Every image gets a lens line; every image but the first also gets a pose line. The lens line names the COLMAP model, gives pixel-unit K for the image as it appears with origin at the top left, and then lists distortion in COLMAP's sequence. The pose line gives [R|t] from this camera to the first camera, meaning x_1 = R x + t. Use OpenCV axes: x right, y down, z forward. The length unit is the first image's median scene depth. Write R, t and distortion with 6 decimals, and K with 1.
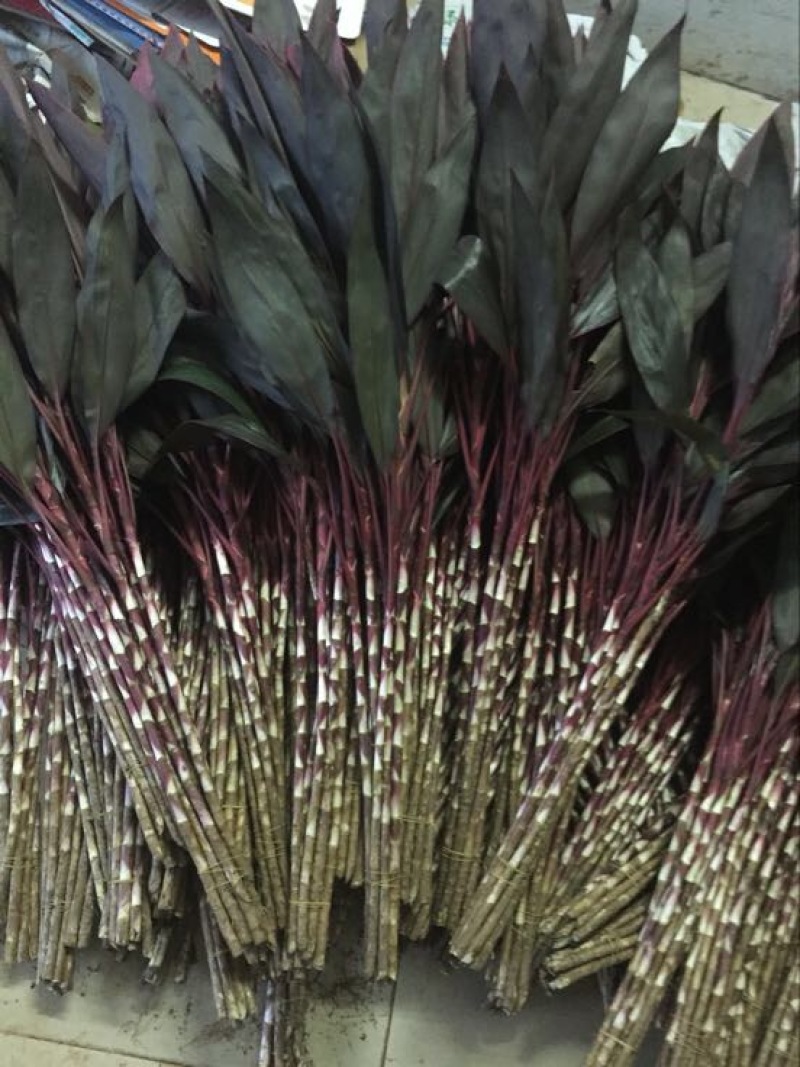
lens RADIAL K [[919.1, 0, 400.0], [0, 919.1, 533.5], [0, 0, 1]] dist [0.058676, -0.076487]
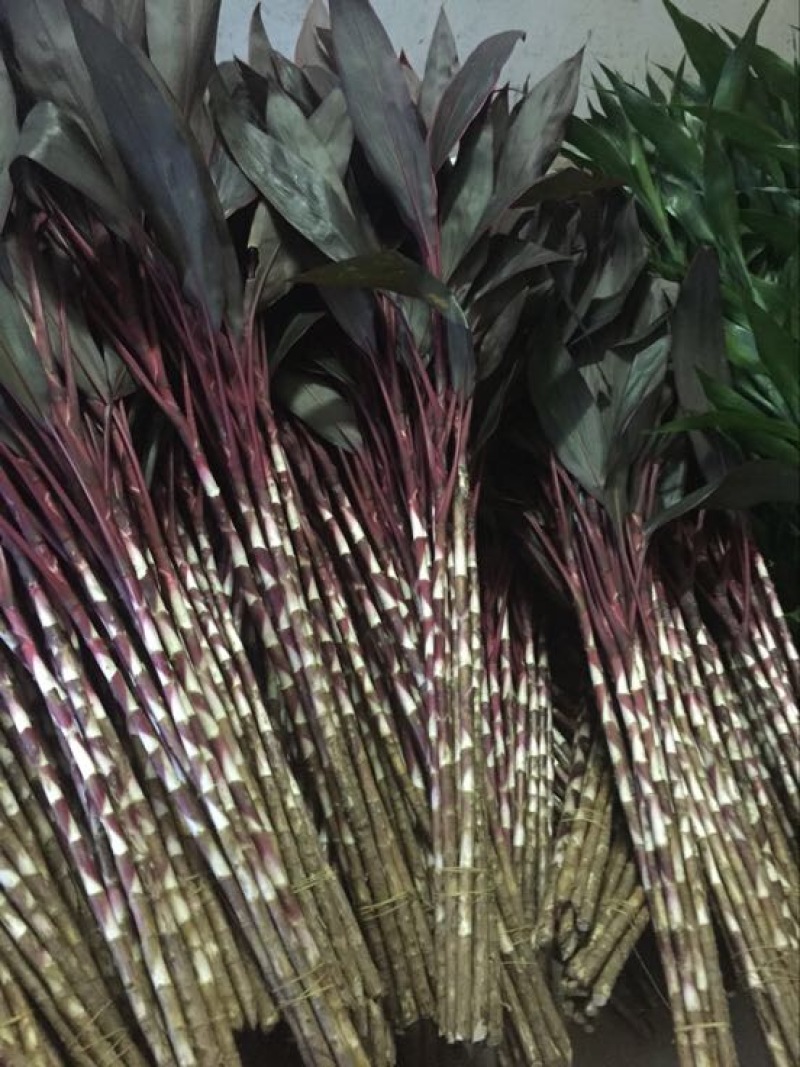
lens RADIAL K [[919.1, 0, 400.0], [0, 919.1, 533.5], [0, 0, 1]] dist [0.058676, -0.076487]
pose [[0.839906, -0.352521, 0.412658, -0.104702], [0.438105, 0.889162, -0.132116, 0.202805], [-0.320346, 0.291752, 0.901254, 0.329039]]
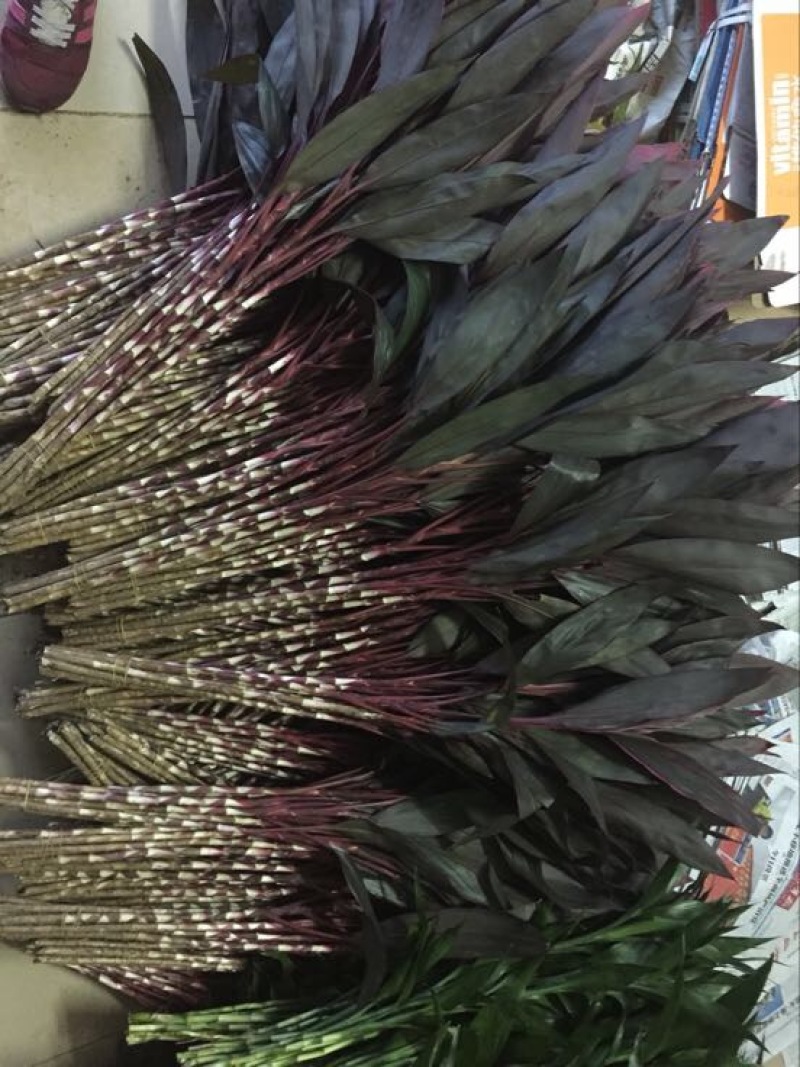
lens RADIAL K [[913.2, 0, 406.5], [0, 913.2, 533.8], [0, 0, 1]] dist [0.045501, -0.017949]
pose [[0.336663, 0.940459, 0.046845, 0.015489], [-0.941459, 0.335253, 0.035494, -0.095032], [0.017675, -0.056053, 0.998271, -0.204975]]
